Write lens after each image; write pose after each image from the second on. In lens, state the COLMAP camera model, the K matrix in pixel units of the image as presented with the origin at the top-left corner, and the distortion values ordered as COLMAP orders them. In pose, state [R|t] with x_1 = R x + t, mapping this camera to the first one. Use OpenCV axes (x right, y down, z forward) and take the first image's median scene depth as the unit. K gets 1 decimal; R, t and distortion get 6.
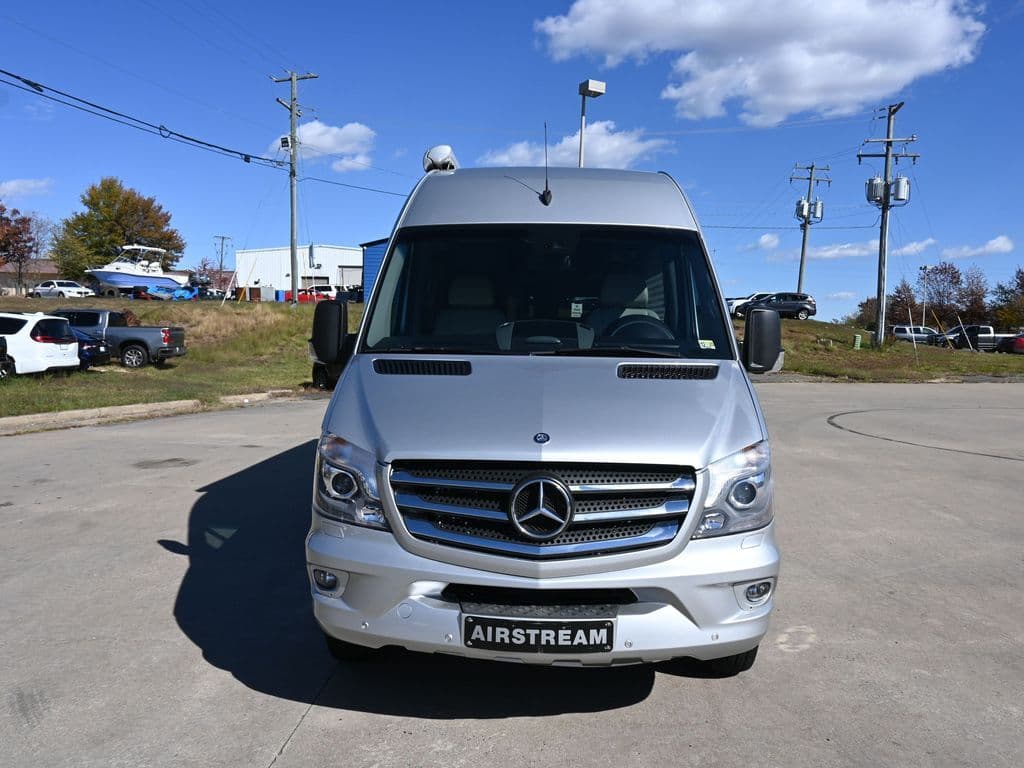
lens RADIAL K [[764.7, 0, 513.3], [0, 764.7, 399.4], [0, 0, 1]] dist [-0.003075, -0.006536]
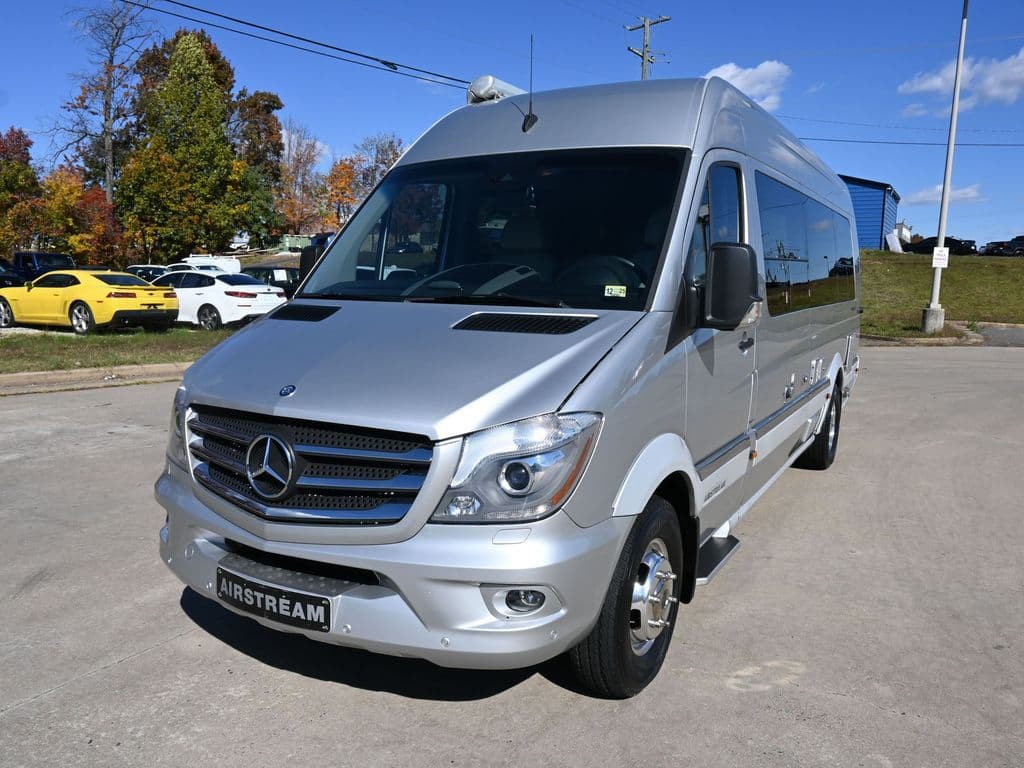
lens RADIAL K [[764.7, 0, 513.3], [0, 764.7, 399.4], [0, 0, 1]] dist [-0.003075, -0.006536]
pose [[0.889350, 0.068564, -0.452058, 0.702221], [-0.039668, 0.996535, 0.073105, -0.017189], [0.455504, -0.047083, 0.888988, 0.310849]]
